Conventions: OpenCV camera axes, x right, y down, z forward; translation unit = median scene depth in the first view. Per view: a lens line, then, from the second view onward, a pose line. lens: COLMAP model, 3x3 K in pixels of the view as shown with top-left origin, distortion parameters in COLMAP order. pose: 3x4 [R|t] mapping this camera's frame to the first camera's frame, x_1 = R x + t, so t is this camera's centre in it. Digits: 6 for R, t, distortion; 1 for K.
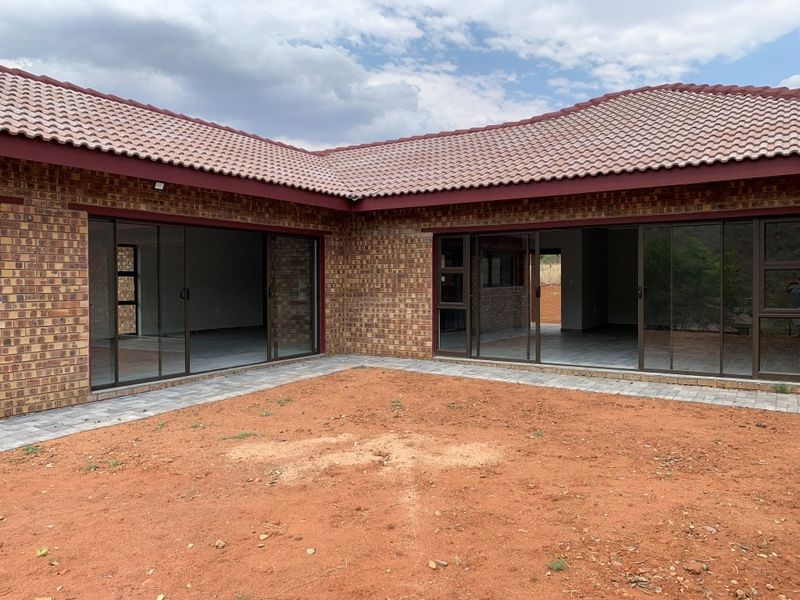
lens RADIAL K [[627.5, 0, 396.4], [0, 627.5, 300.8], [0, 0, 1]] dist [0.024709, -0.022740]
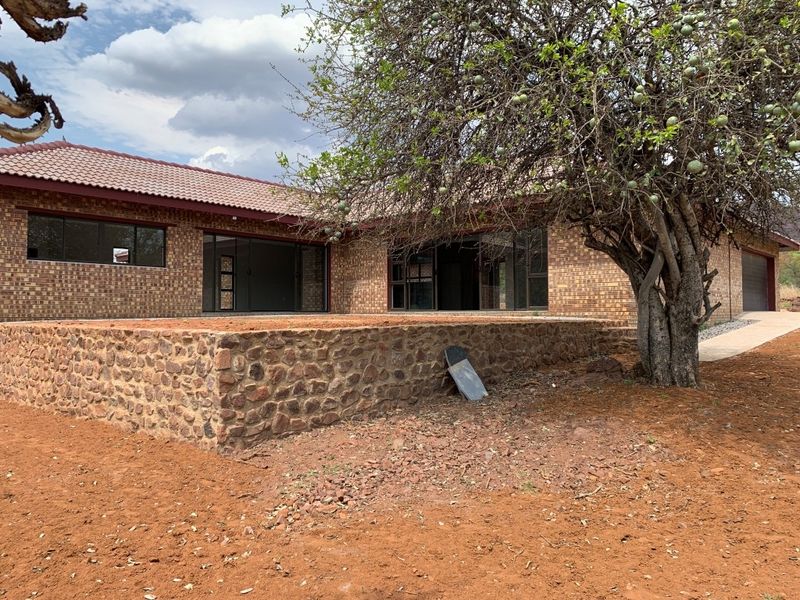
lens RADIAL K [[627.5, 0, 404.0], [0, 627.5, 302.4], [0, 0, 1]] dist [0.024709, -0.022740]
pose [[0.987395, -0.003203, -0.158241, 0.541112], [-0.004910, 0.998694, -0.050852, 0.214535], [0.158197, 0.050988, 0.986090, -1.024794]]
